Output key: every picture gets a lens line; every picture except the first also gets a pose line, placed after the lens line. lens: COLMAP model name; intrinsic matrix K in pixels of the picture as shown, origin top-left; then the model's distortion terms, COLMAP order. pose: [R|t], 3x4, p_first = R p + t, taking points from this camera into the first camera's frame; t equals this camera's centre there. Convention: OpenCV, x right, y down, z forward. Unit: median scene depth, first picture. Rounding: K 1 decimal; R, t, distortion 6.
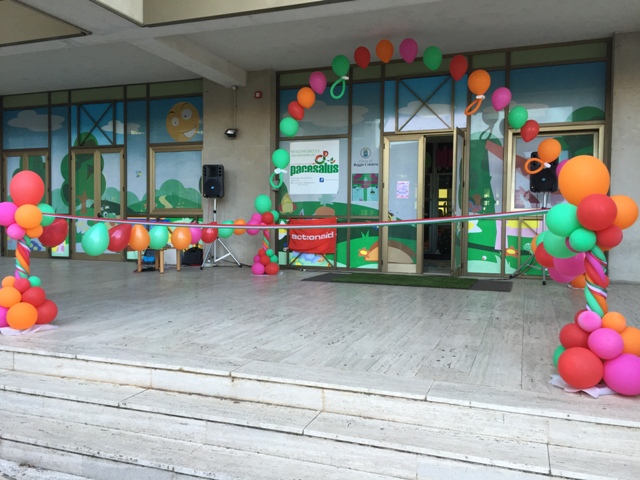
lens RADIAL K [[547.6, 0, 313.6], [0, 547.6, 241.0], [0, 0, 1]] dist [0.072792, -0.056748]
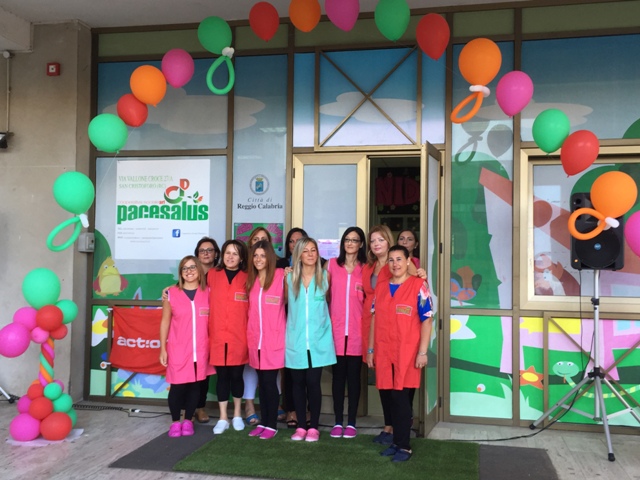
lens RADIAL K [[663.9, 0, 301.4], [0, 663.9, 229.1], [0, 0, 1]] dist [0.065254, 0.000000]
pose [[0.992178, 0.010826, 0.124364, 0.056672], [-0.002003, 0.997485, -0.070855, -0.073328], [-0.124818, 0.070052, 0.989704, 0.368457]]
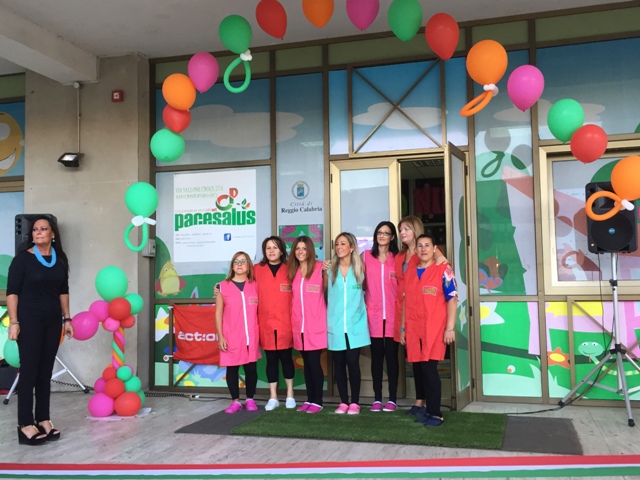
lens RADIAL K [[663.9, 0, 308.3], [0, 663.9, 235.3], [0, 0, 1]] dist [0.065254, 0.000000]
pose [[0.998123, -0.018136, 0.058501, 0.061816], [0.024399, 0.993832, -0.108180, -0.035837], [-0.056178, 0.109405, 0.992408, 0.305256]]
